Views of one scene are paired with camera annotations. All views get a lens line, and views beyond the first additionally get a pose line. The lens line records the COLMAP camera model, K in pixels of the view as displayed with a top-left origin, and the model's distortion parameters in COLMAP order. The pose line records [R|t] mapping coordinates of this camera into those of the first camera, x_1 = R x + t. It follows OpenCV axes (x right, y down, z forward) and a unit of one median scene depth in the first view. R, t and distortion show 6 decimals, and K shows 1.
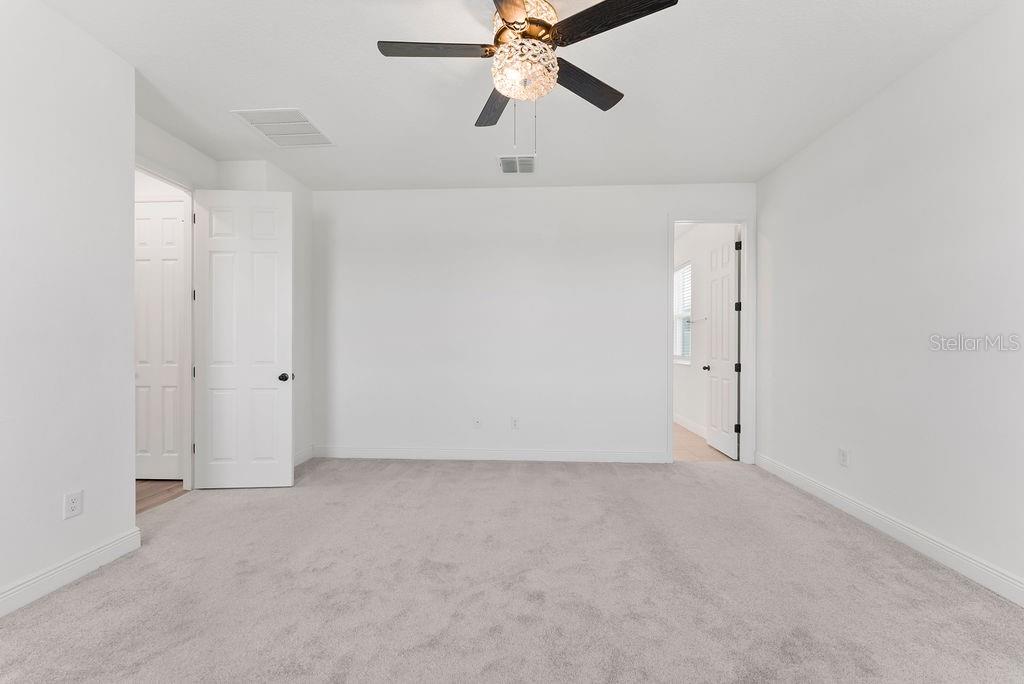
lens RADIAL K [[415.3, 0, 512.0], [0, 415.3, 342.0], [0, 0, 1]] dist [0.000650, -0.000104]
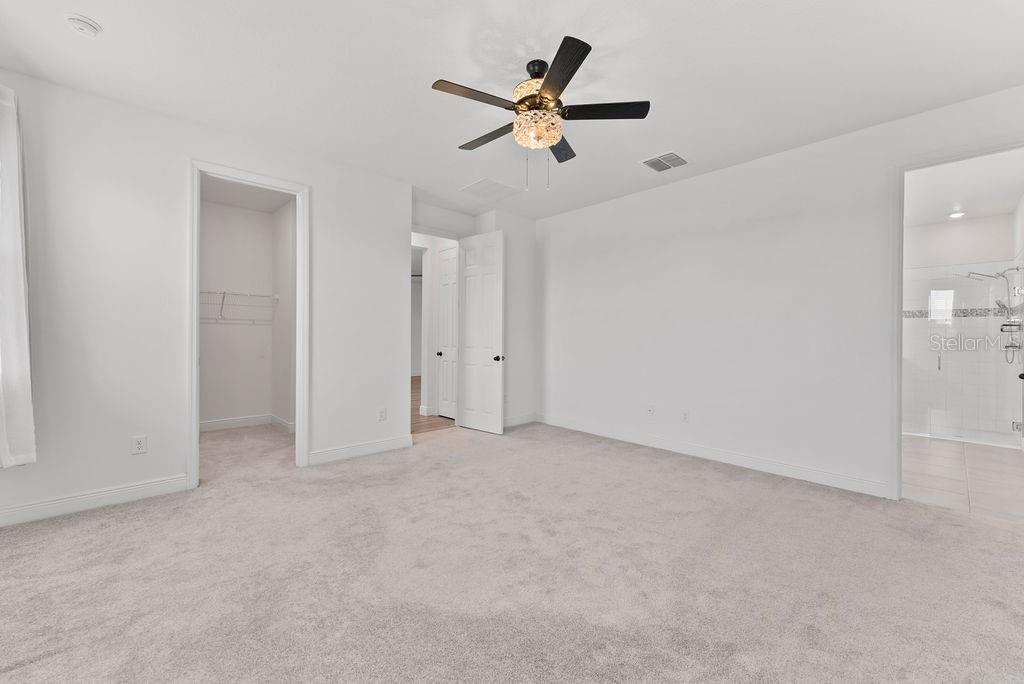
lens RADIAL K [[416.3, 0, 515.0], [0, 416.3, 336.0], [0, 0, 1]] dist [0.000714, -0.000180]
pose [[0.715725, 0.004112, -0.698370, 0.509383], [-0.003375, 0.999991, 0.002429, 0.002540], [0.698374, 0.000618, 0.715733, 0.001452]]
